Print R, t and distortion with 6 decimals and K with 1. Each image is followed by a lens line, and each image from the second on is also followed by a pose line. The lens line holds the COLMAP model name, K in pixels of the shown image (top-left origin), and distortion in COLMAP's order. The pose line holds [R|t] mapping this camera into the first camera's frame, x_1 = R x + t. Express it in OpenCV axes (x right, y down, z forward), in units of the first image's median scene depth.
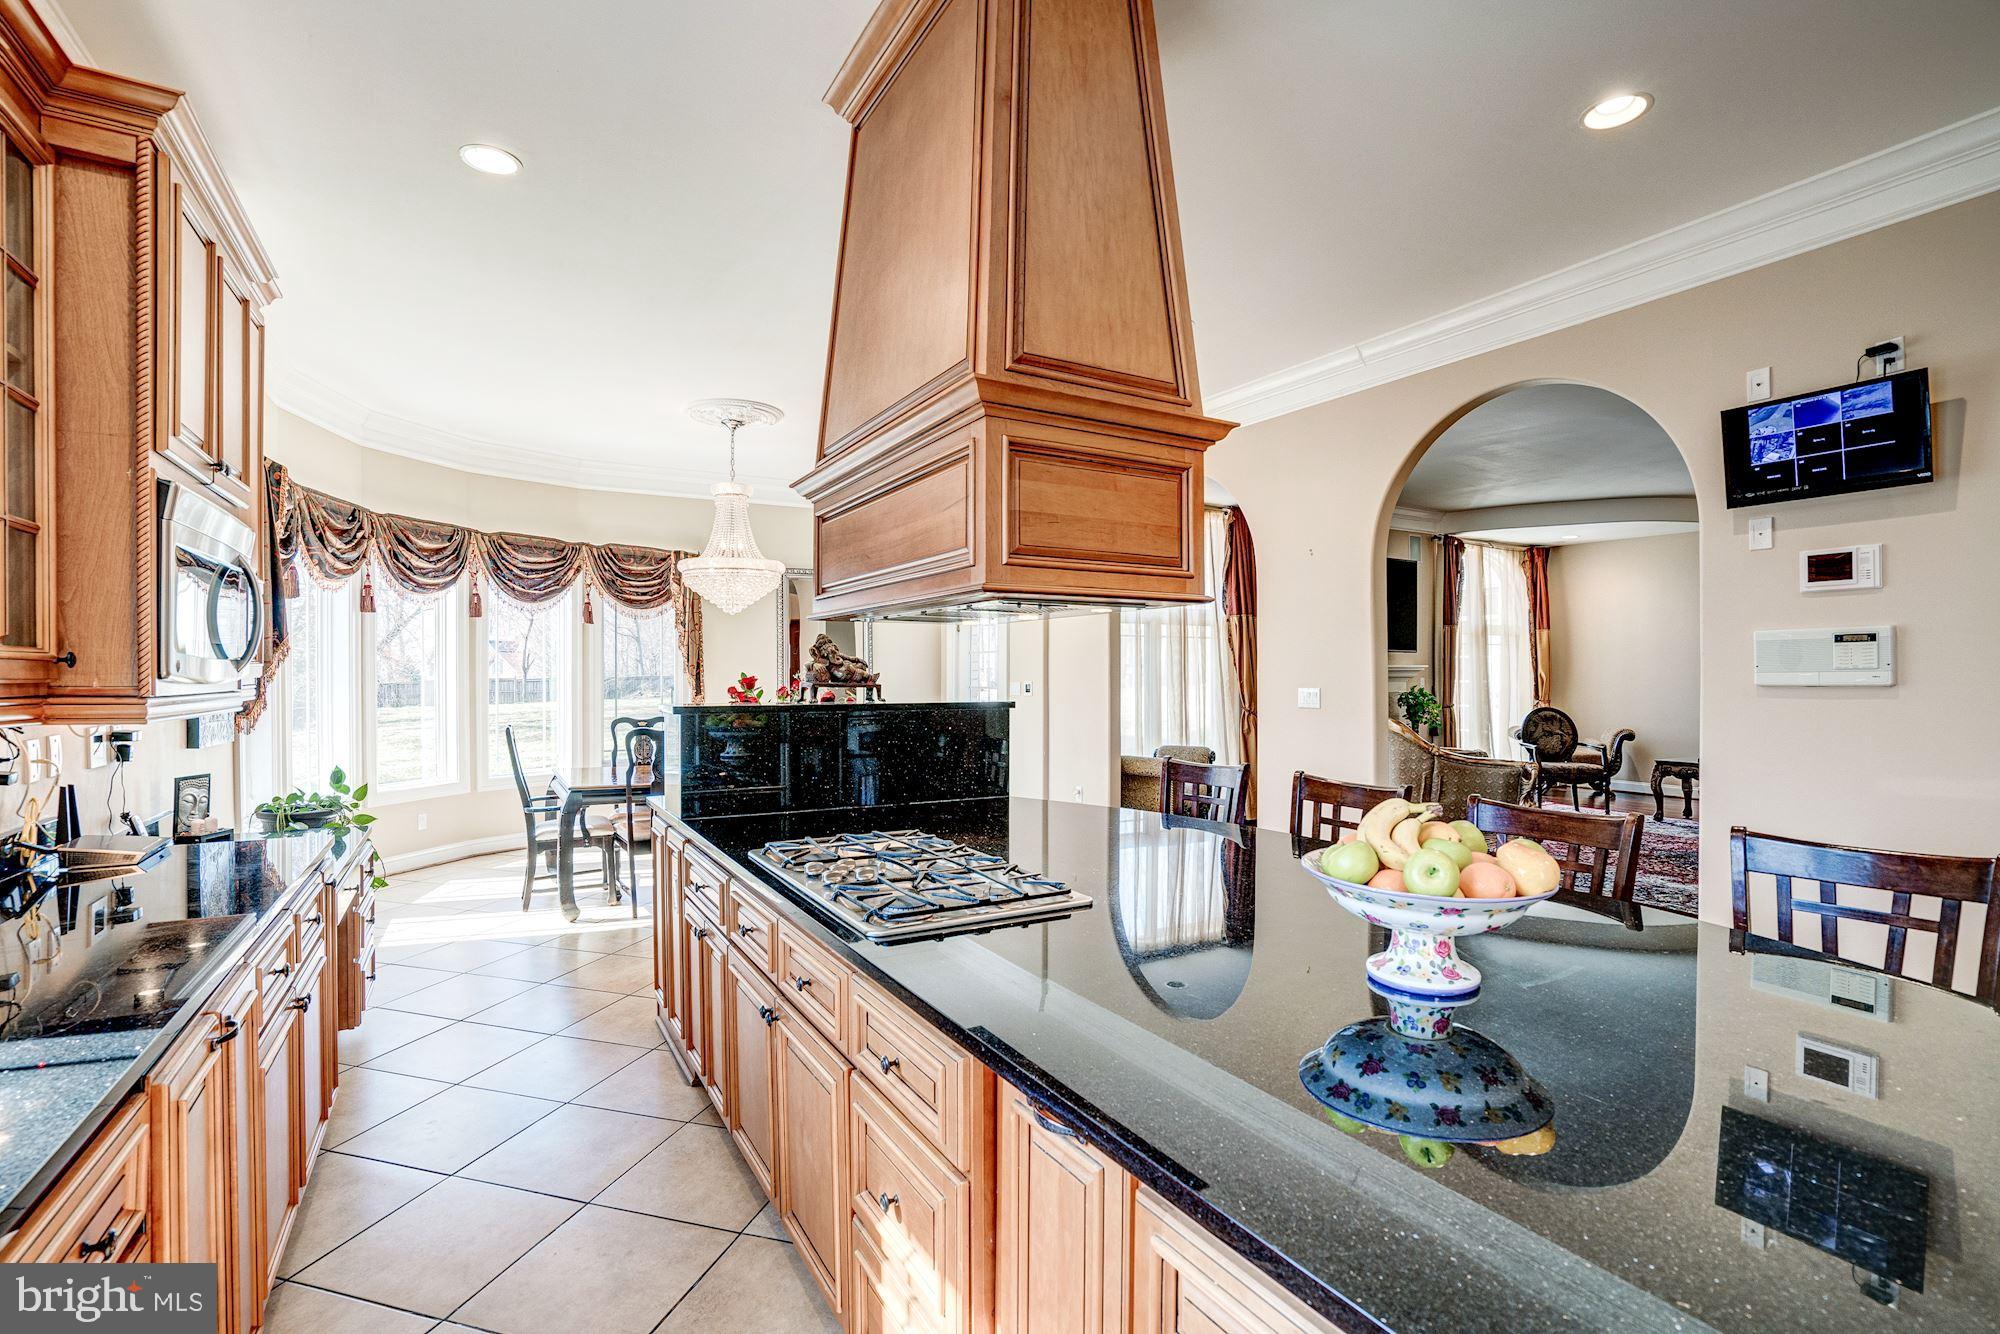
lens RADIAL K [[926.8, 0, 950.2], [0, 926.8, 686.6], [0, 0, 1]] dist [-0.039659, 0.011834]
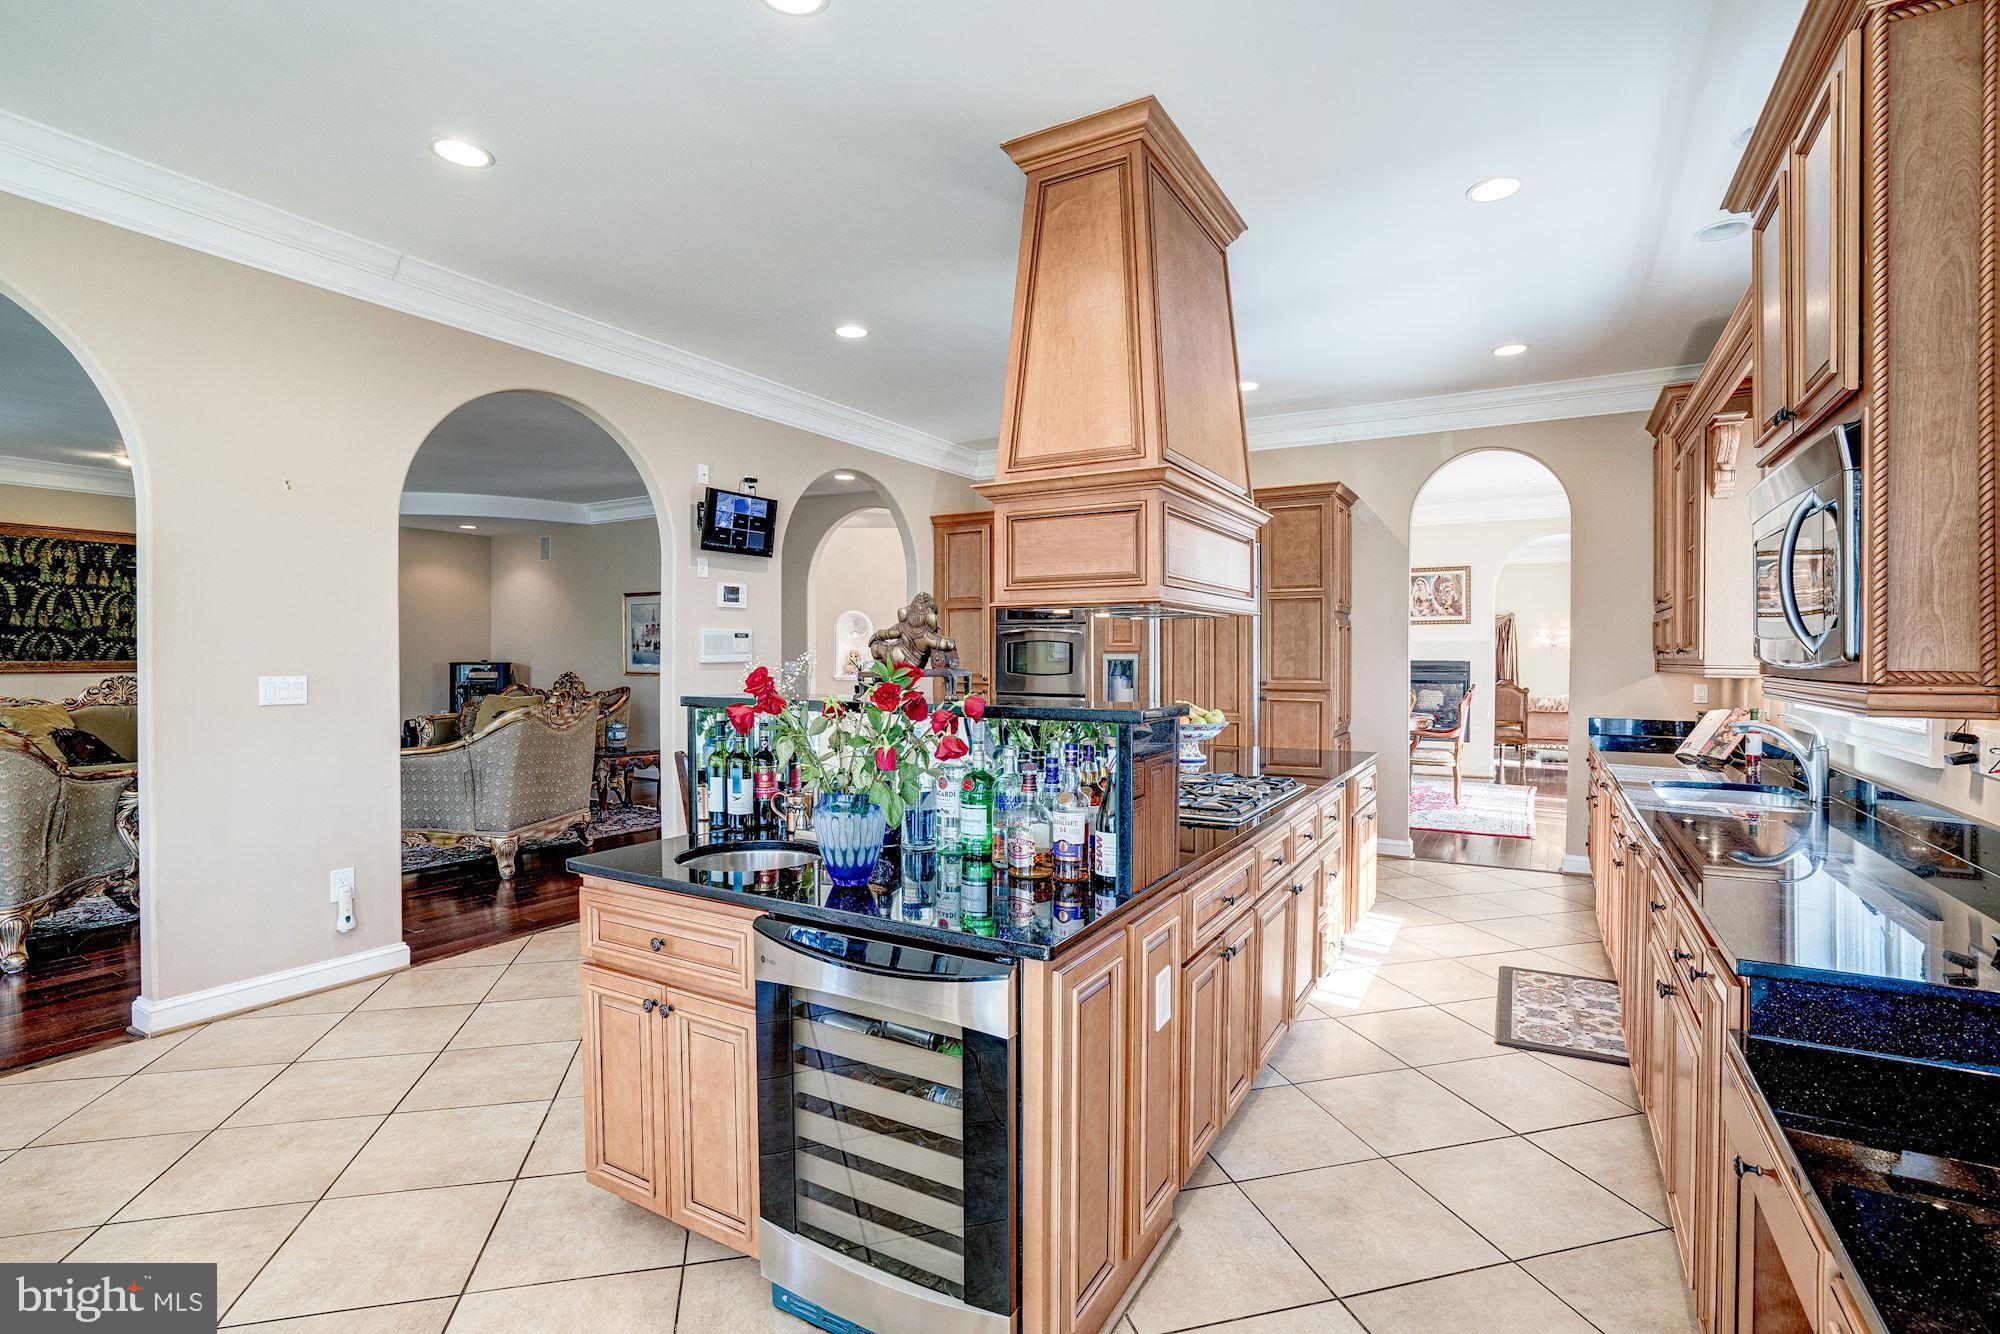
lens RADIAL K [[926.8, 0, 1037.1], [0, 926.8, 657.2], [0, 0, 1]] dist [-0.039659, 0.011834]
pose [[-0.560139, -0.003502, 0.828391, -0.835770], [0.011464, 0.999863, 0.011979, -0.025821], [-0.828319, 0.016207, -0.560022, 1.525106]]
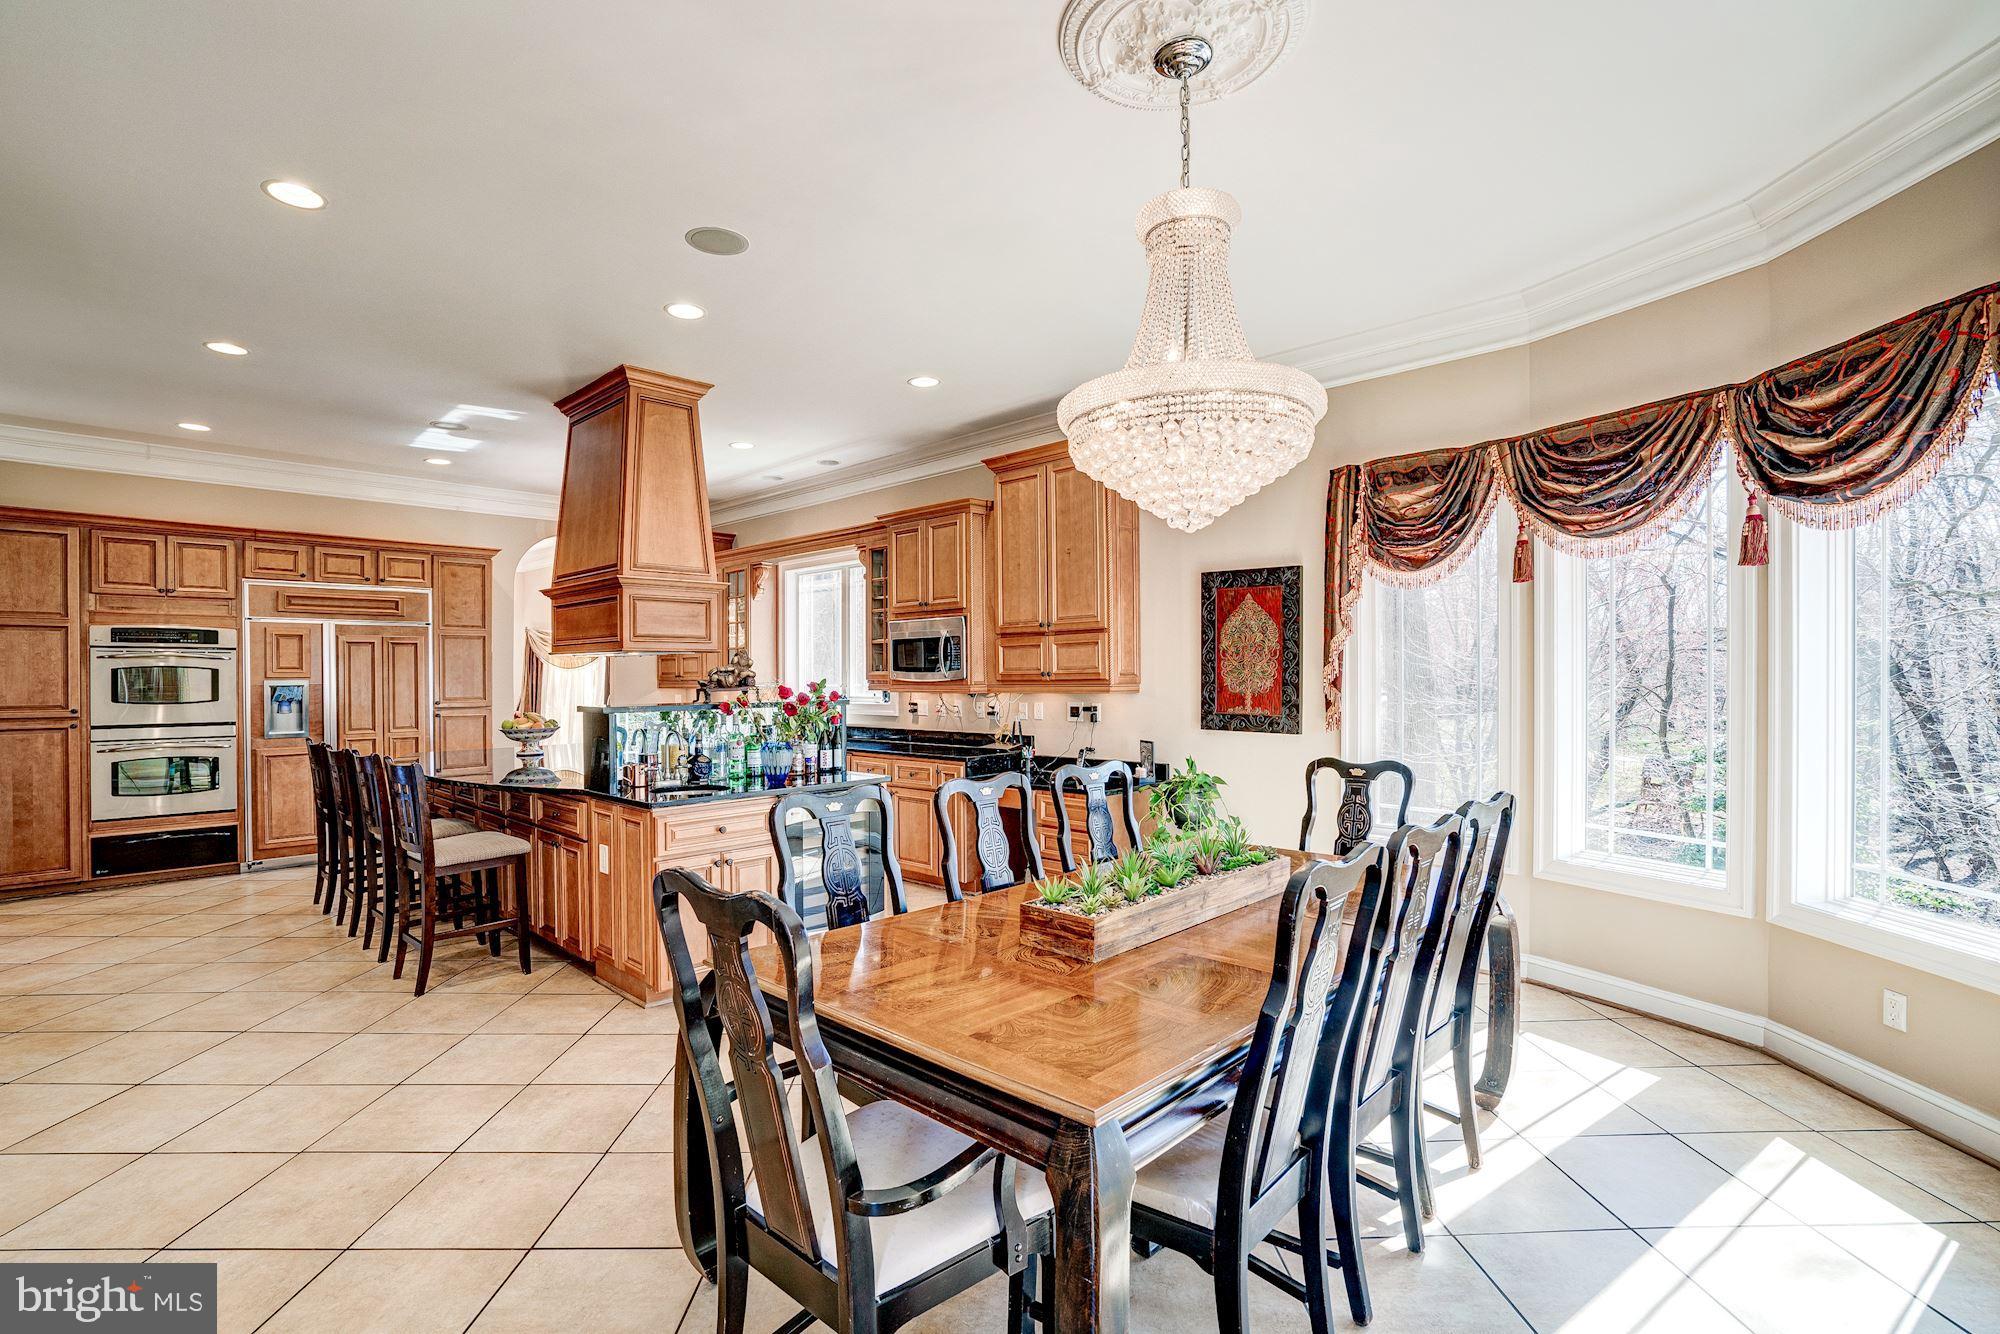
lens RADIAL K [[926.8, 0, 997.1], [0, 926.8, 675.4], [0, 0, 1]] dist [-0.039659, 0.011834]
pose [[-0.946976, 0.005302, -0.321262, -0.078212], [-0.000088, 0.999860, 0.016760, -0.053736], [0.321305, 0.015900, -0.946842, 2.771819]]
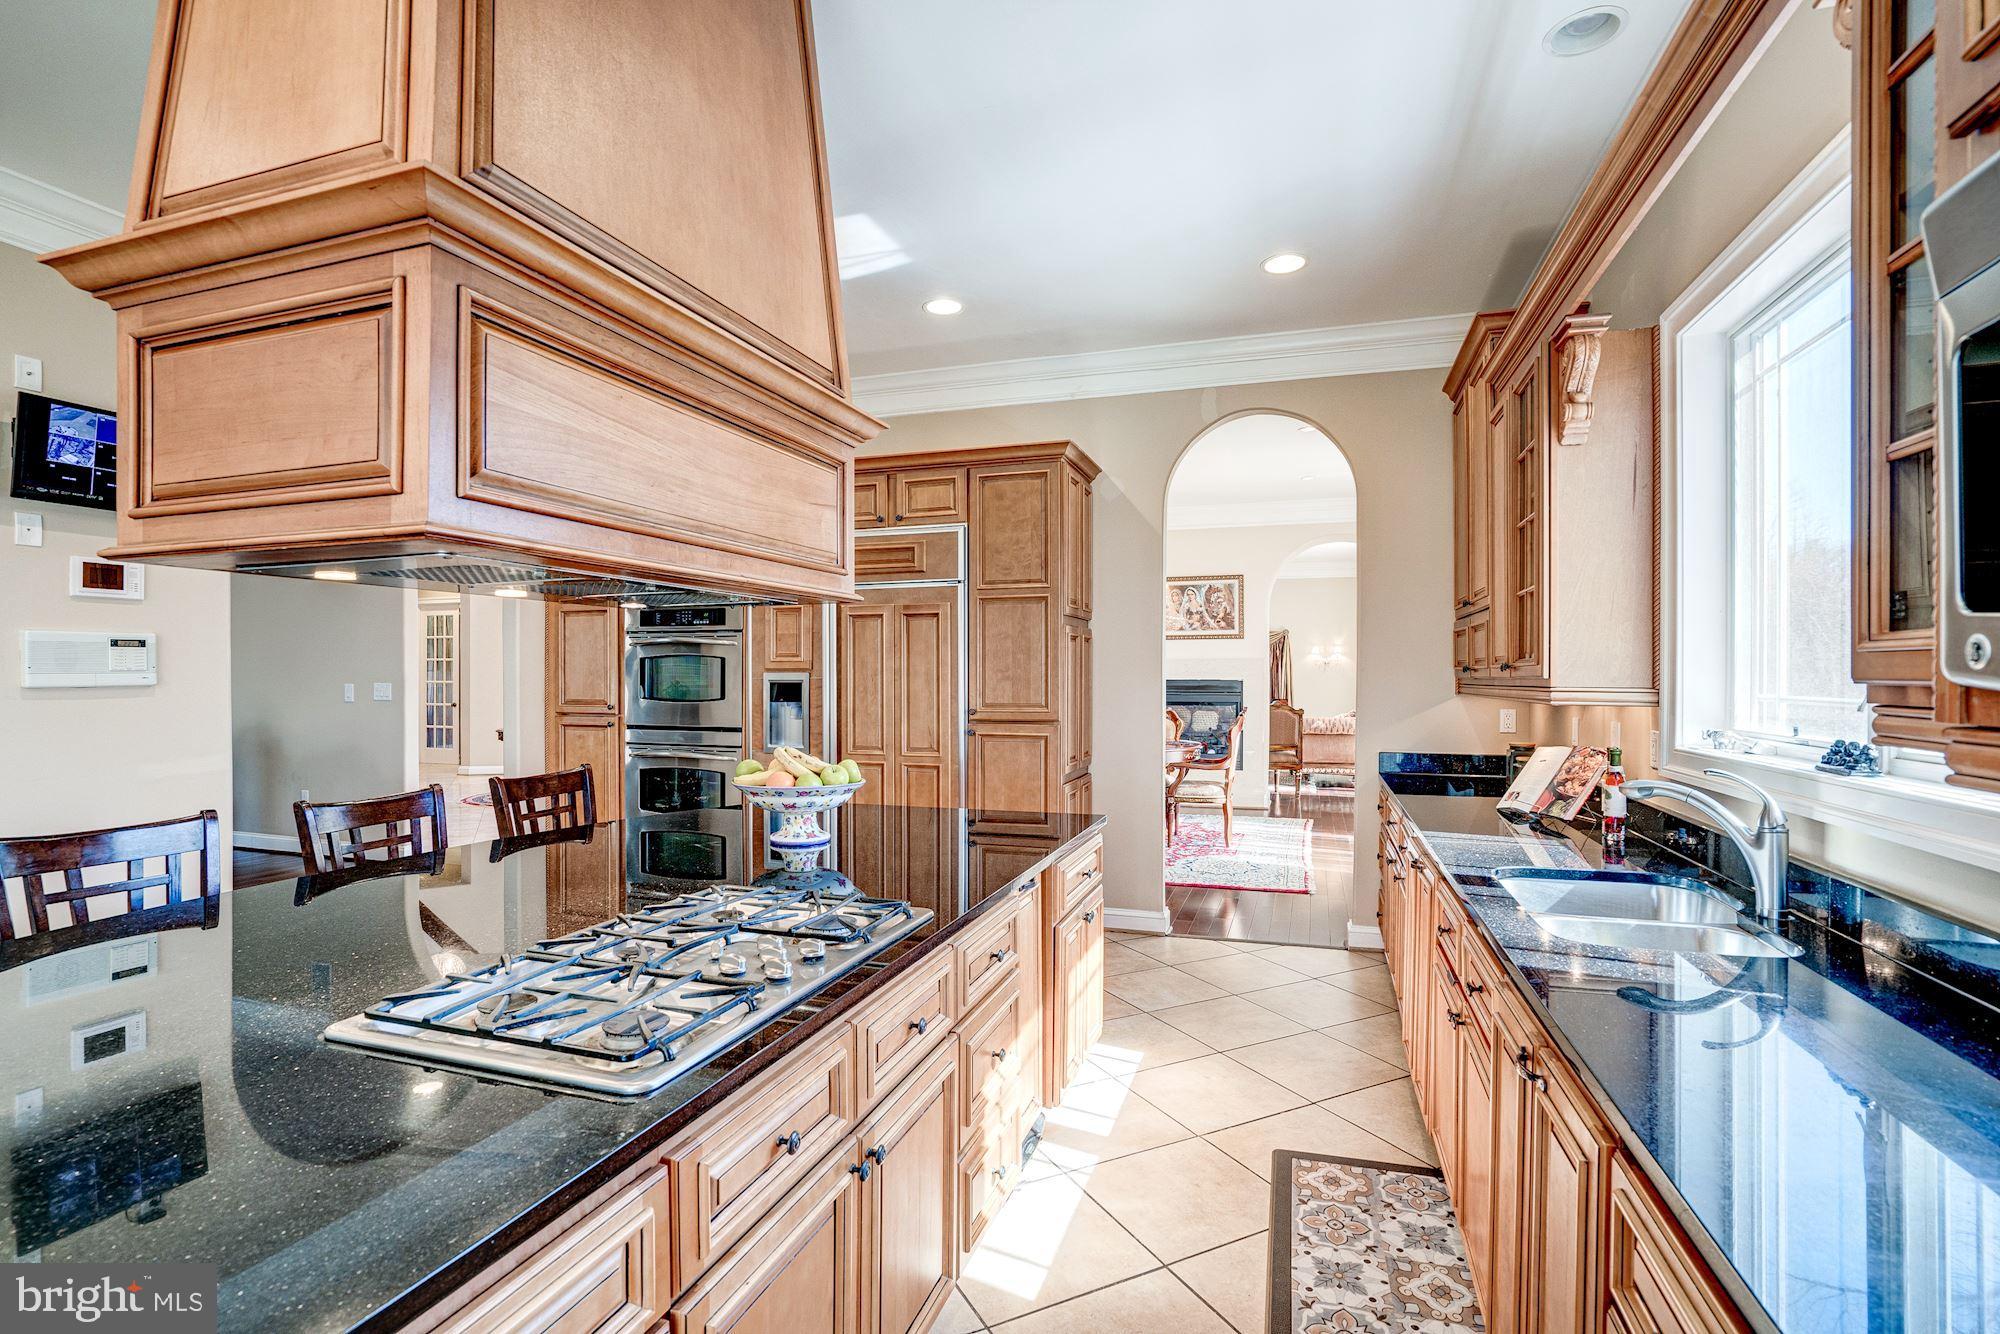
lens RADIAL K [[926.8, 0, 1006.8], [0, 926.8, 667.1], [0, 0, 1]] dist [-0.039659, 0.011834]
pose [[-0.702365, 0.004542, 0.711802, -0.545519], [0.011055, 0.999929, 0.004527, -0.017185], [-0.711731, 0.011048, -0.702365, 0.997885]]
